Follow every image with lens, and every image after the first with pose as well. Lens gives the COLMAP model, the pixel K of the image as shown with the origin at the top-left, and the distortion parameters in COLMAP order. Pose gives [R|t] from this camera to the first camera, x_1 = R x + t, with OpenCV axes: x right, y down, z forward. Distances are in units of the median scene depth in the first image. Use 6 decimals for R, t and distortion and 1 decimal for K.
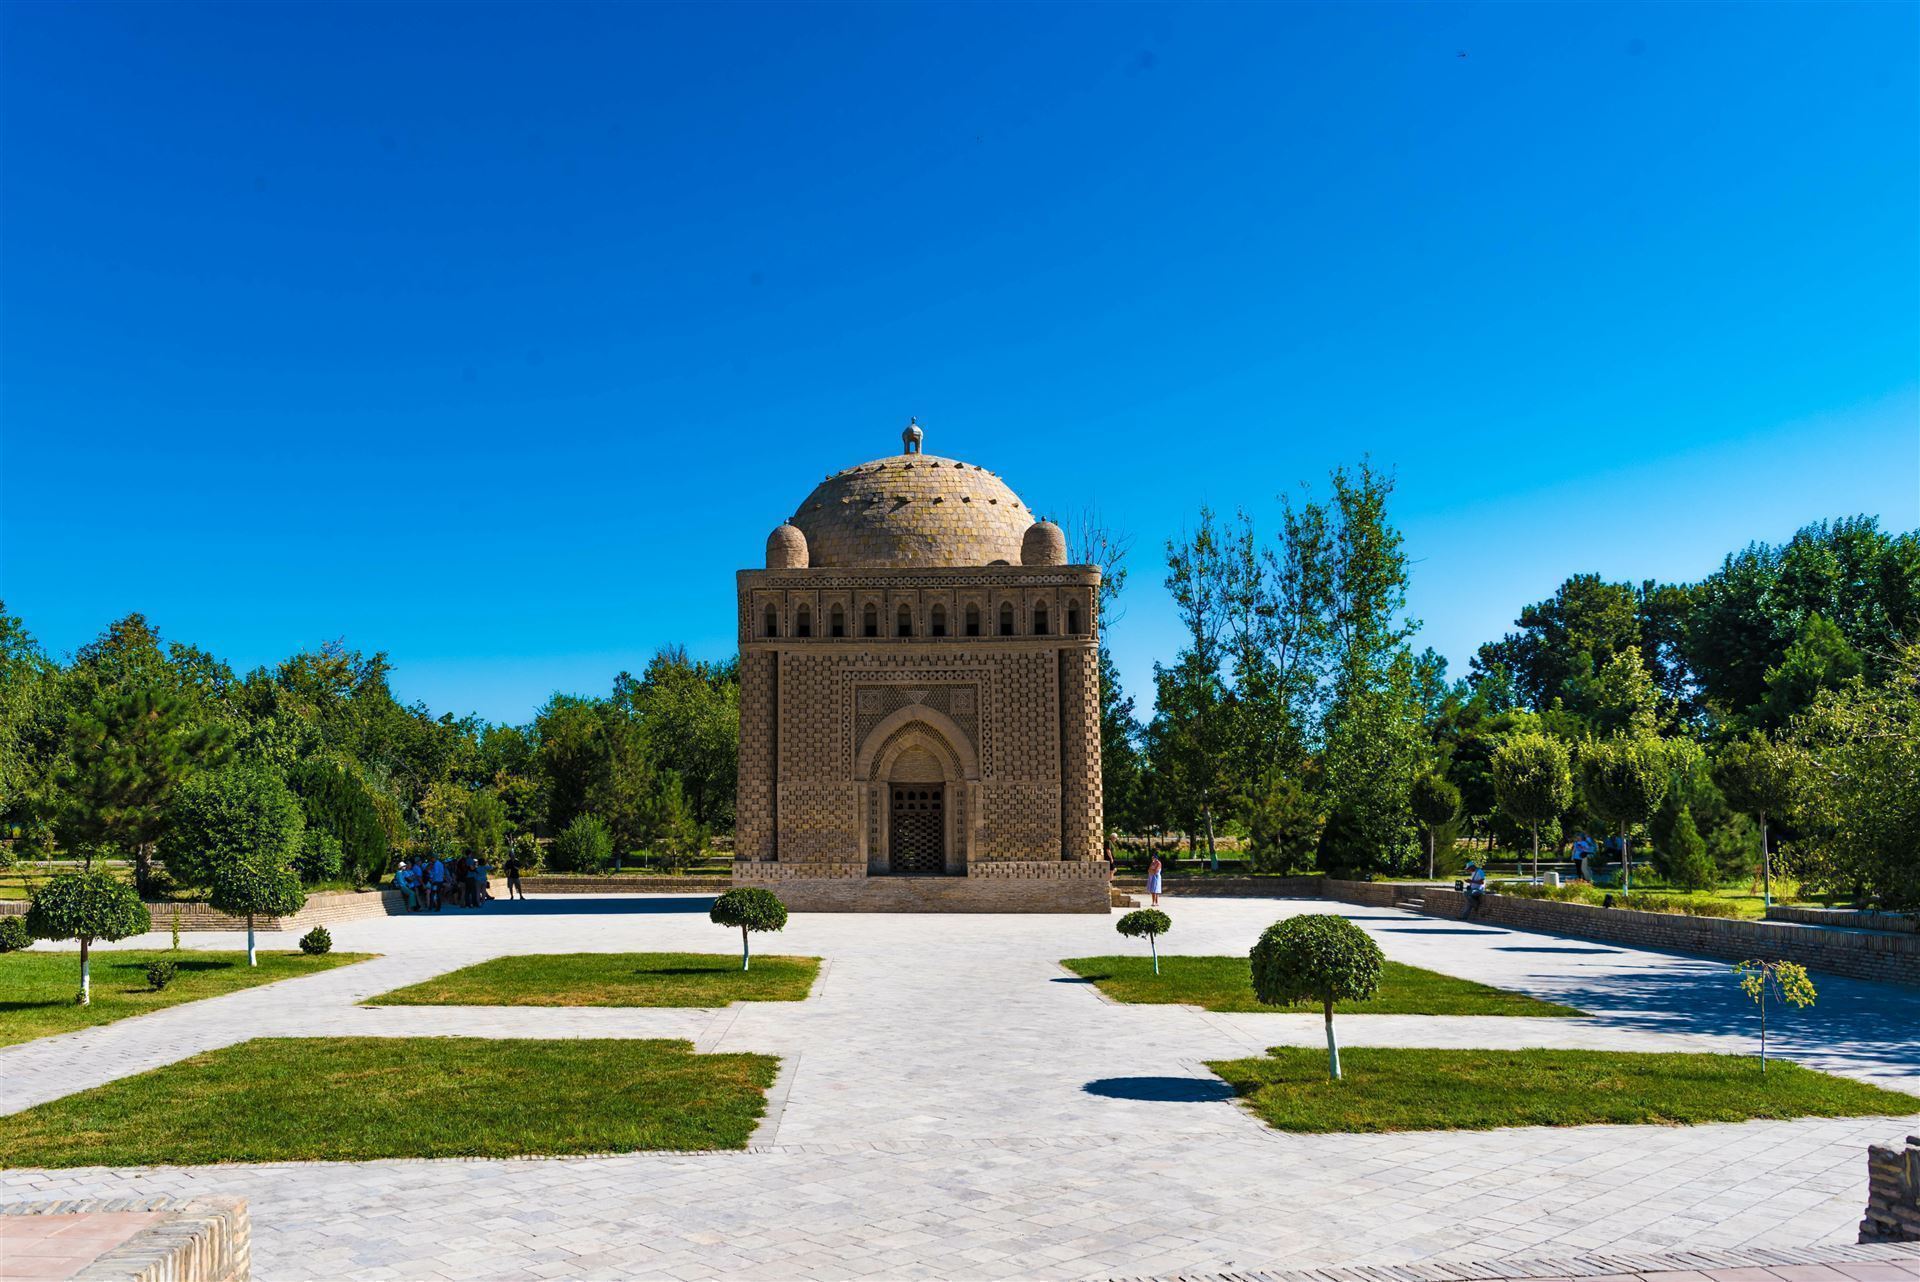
lens RADIAL K [[1629.9, 0, 960.0], [0, 1629.9, 641.0], [0, 0, 1]] dist [0.061632, 0.000350]
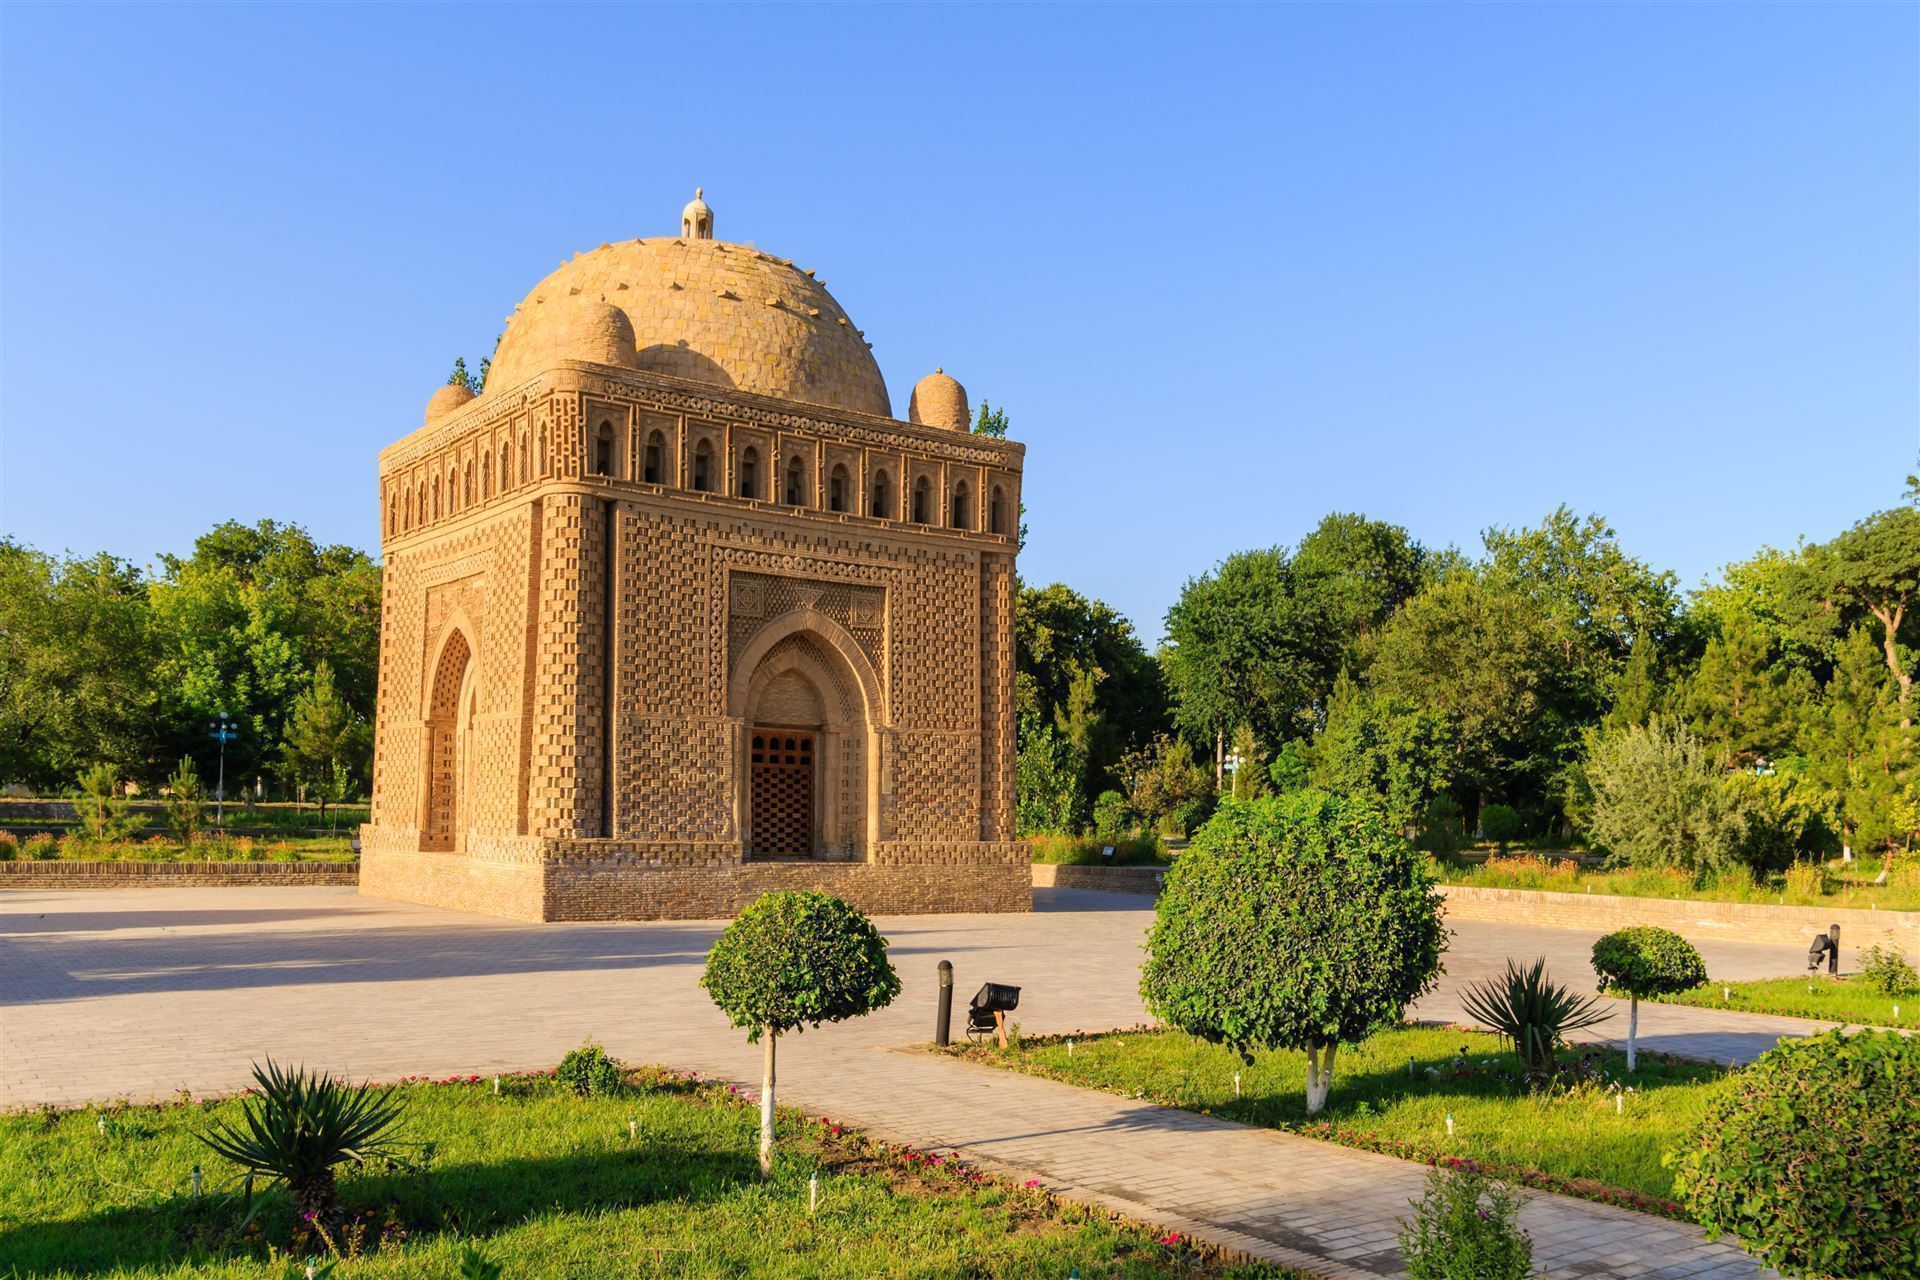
lens RADIAL K [[1629.9, 0, 960.0], [0, 1629.9, 640.0], [0, 0, 1]] dist [0.061632, 0.000350]
pose [[0.732108, 0.080473, 0.676418, -0.433886], [-0.100366, 0.994903, -0.009733, 0.052125], [-0.673754, -0.060764, 0.736453, 0.462340]]
